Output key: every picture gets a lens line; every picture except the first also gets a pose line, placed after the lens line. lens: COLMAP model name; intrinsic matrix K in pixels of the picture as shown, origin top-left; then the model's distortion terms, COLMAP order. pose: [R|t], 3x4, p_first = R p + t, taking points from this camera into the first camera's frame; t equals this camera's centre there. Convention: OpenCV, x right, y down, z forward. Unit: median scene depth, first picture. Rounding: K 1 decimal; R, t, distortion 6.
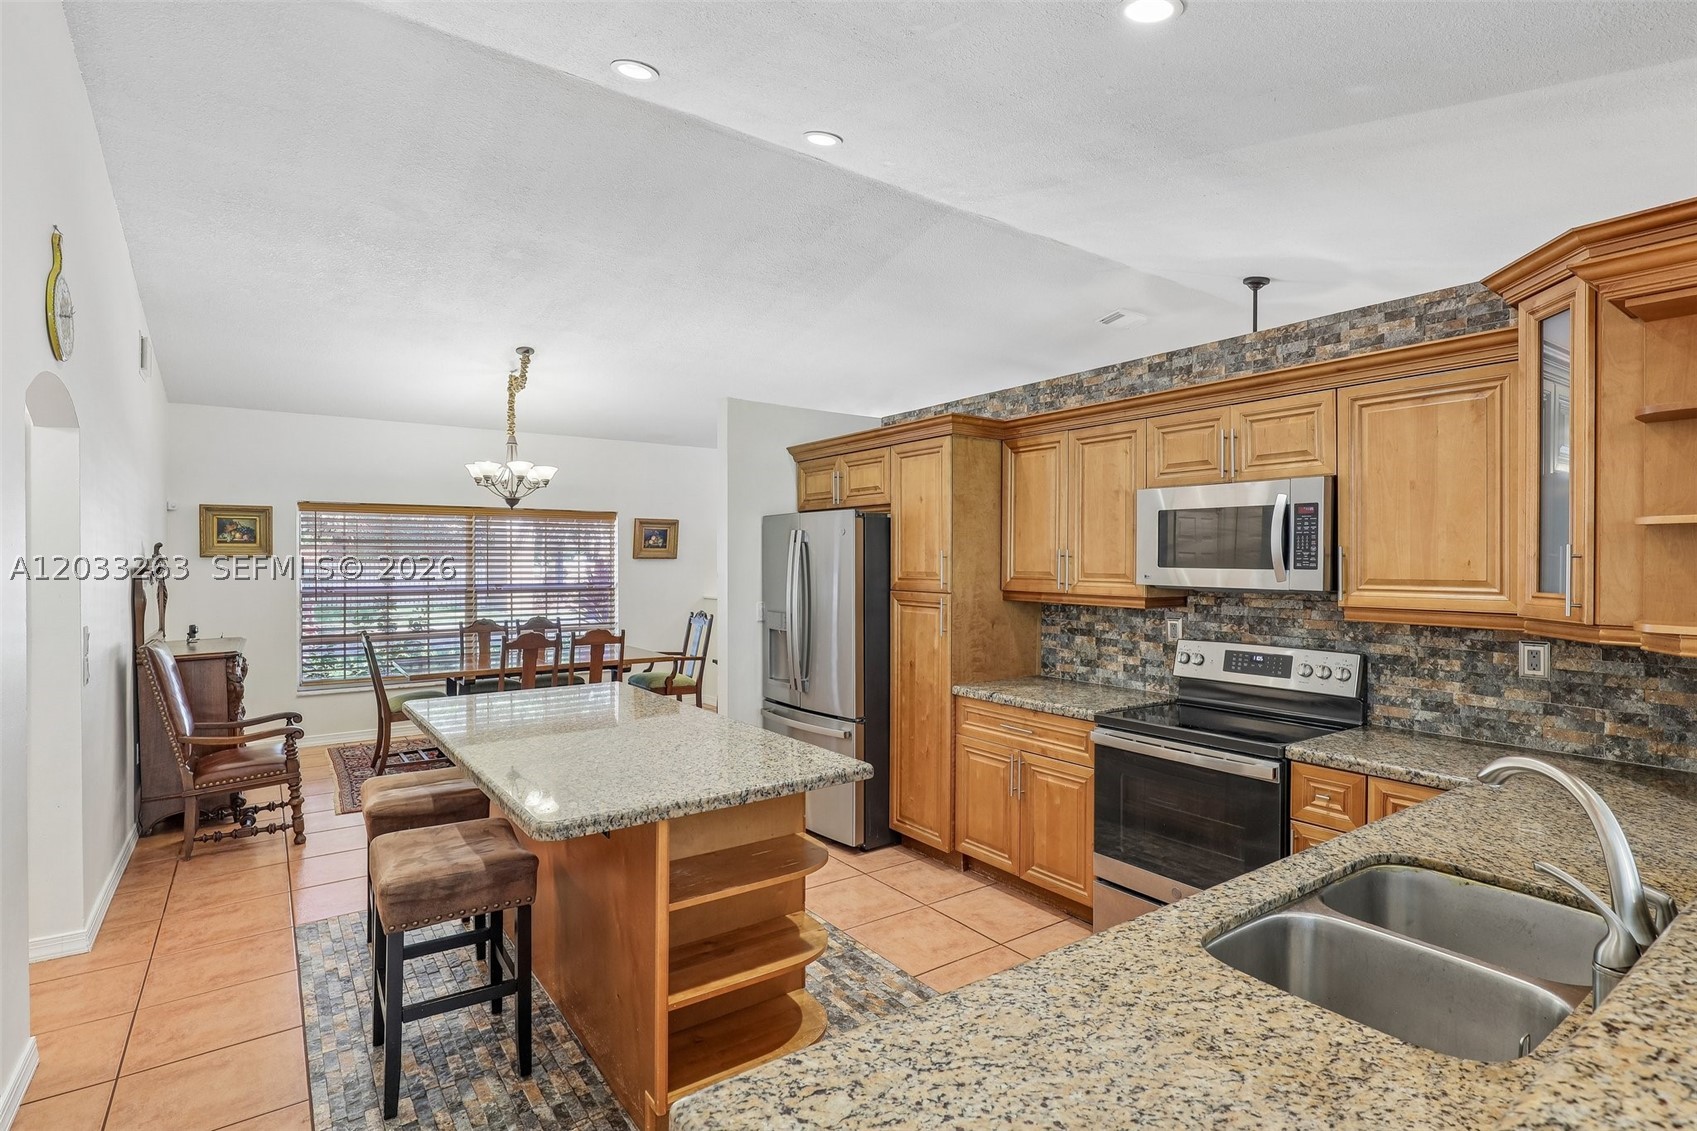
lens RADIAL K [[827.8, 0, 861.3], [0, 827.8, 562.7], [0, 0, 1]] dist [-0.001644, 0.000092]
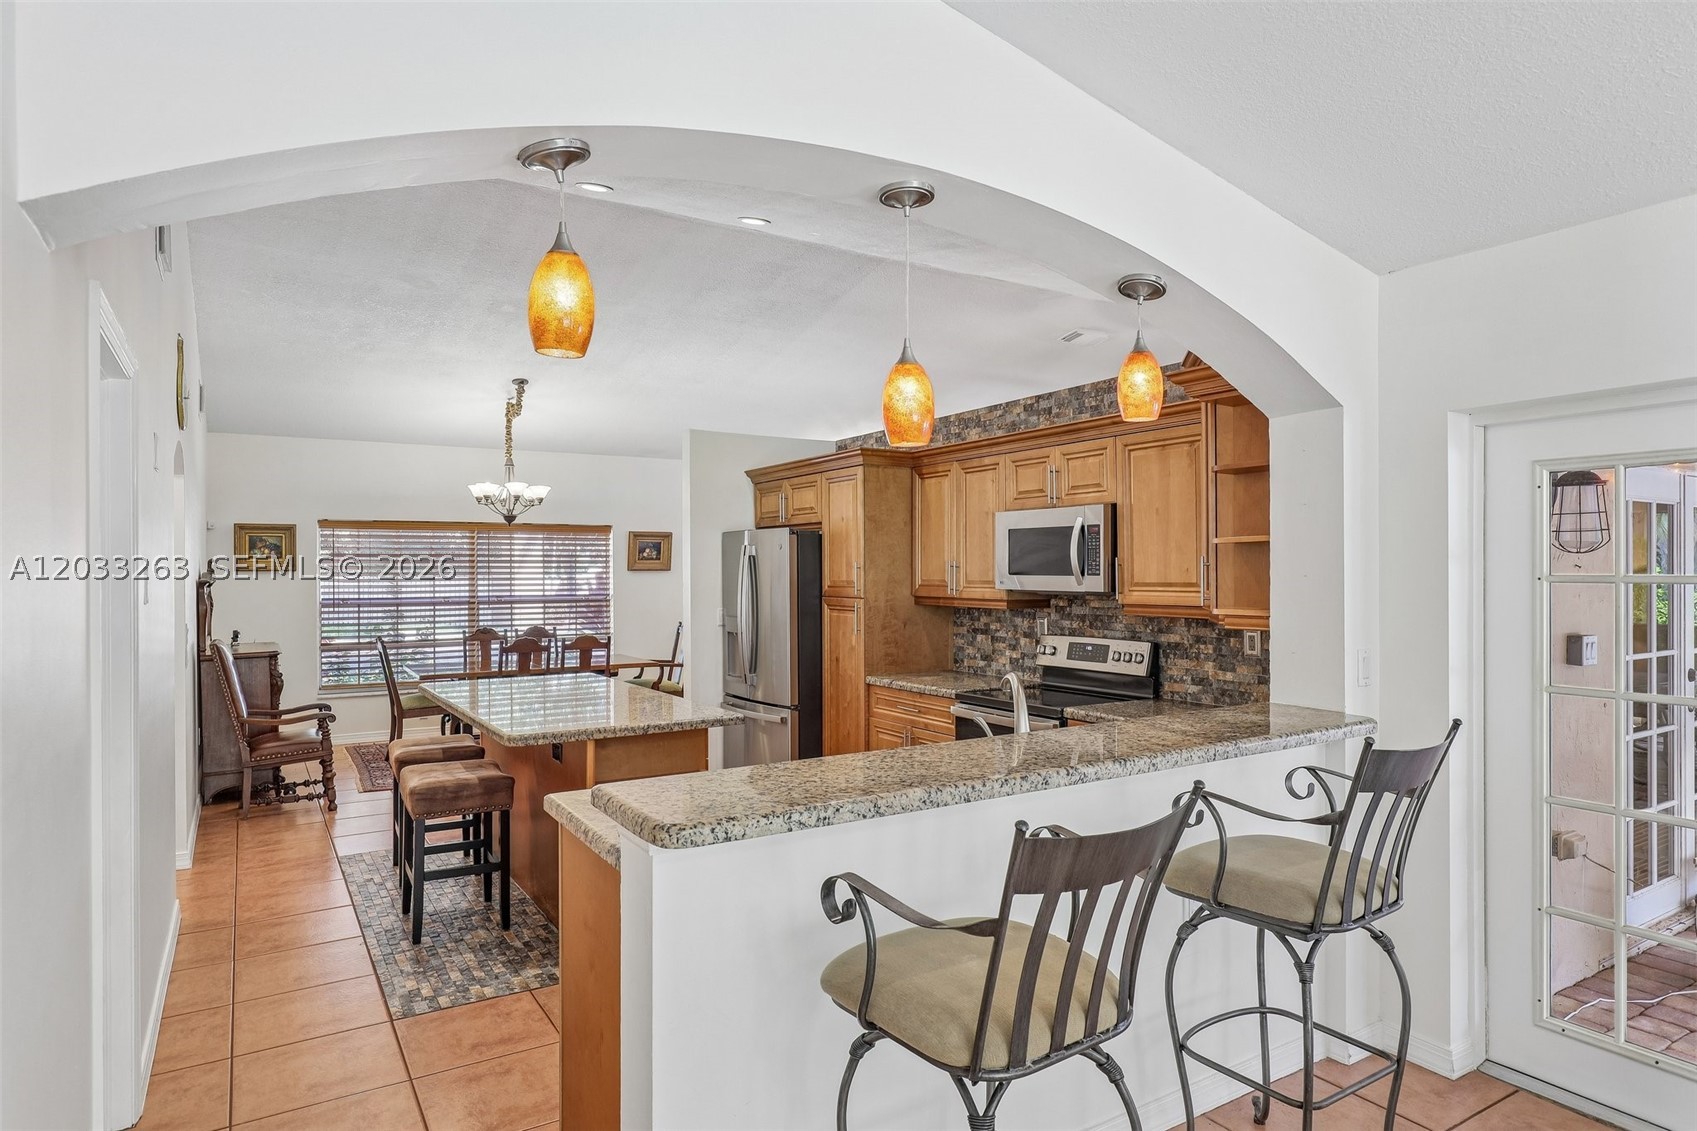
lens RADIAL K [[984.2, 0, 864.2], [0, 984.2, 566.2], [0, 0, 1]] dist [0.002047, -0.000400]
pose [[0.997808, -0.005798, -0.065920, 0.208994], [0.005222, 0.999947, -0.008908, 0.004085], [0.065968, 0.008545, 0.997785, -0.423489]]
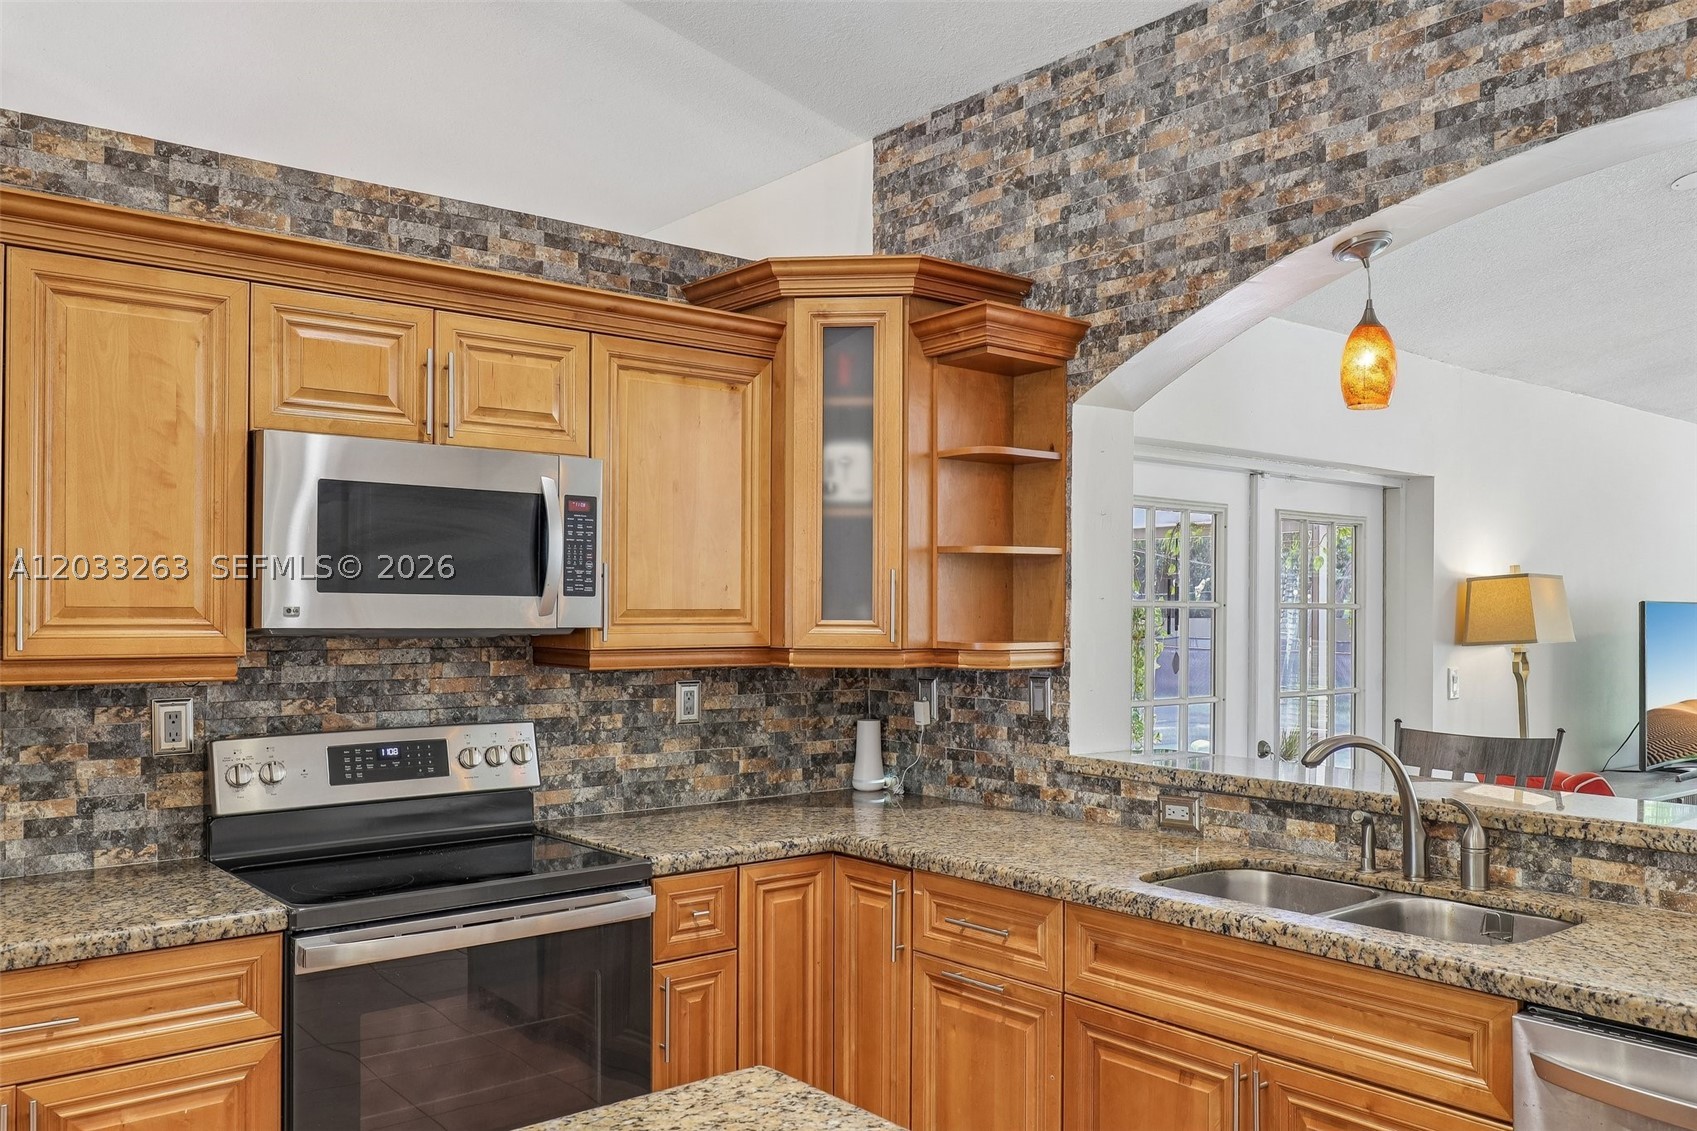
lens RADIAL K [[1329.8, 0, 863.5], [0, 1329.8, 606.7], [0, 0, 1]] dist [-0.003459, 0.001717]
pose [[-0.057210, -0.000610, 0.998362, -0.400539], [0.000528, 1.000000, 0.000641, 0.012034], [-0.998362, 0.000564, -0.057210, 0.624046]]
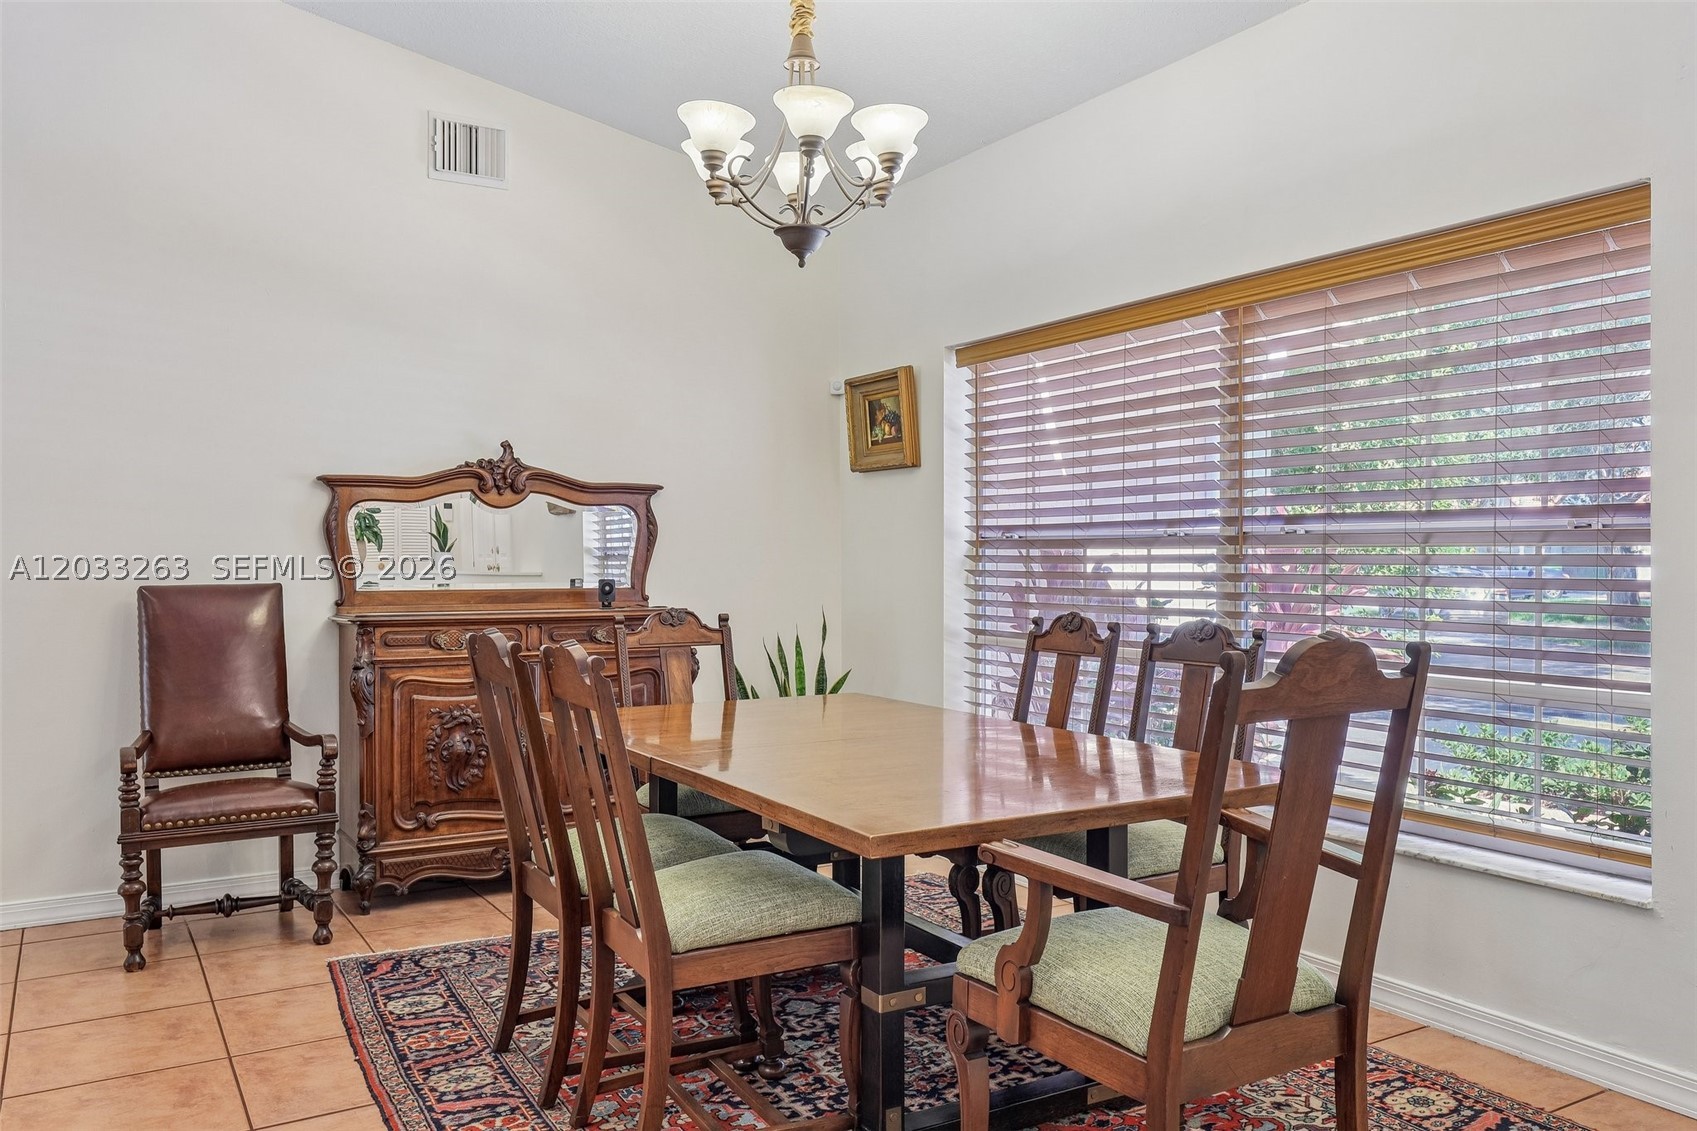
lens RADIAL K [[1310.6, 0, 852.1], [0, 1310.6, 569.0], [0, 0, 1]] dist [0.006025, -0.004783]
pose [[-0.057814, 0.007499, -0.998299, 0.142142], [-0.001650, 0.999970, 0.007607, 0.084591], [0.998326, 0.002087, -0.057800, 1.727088]]
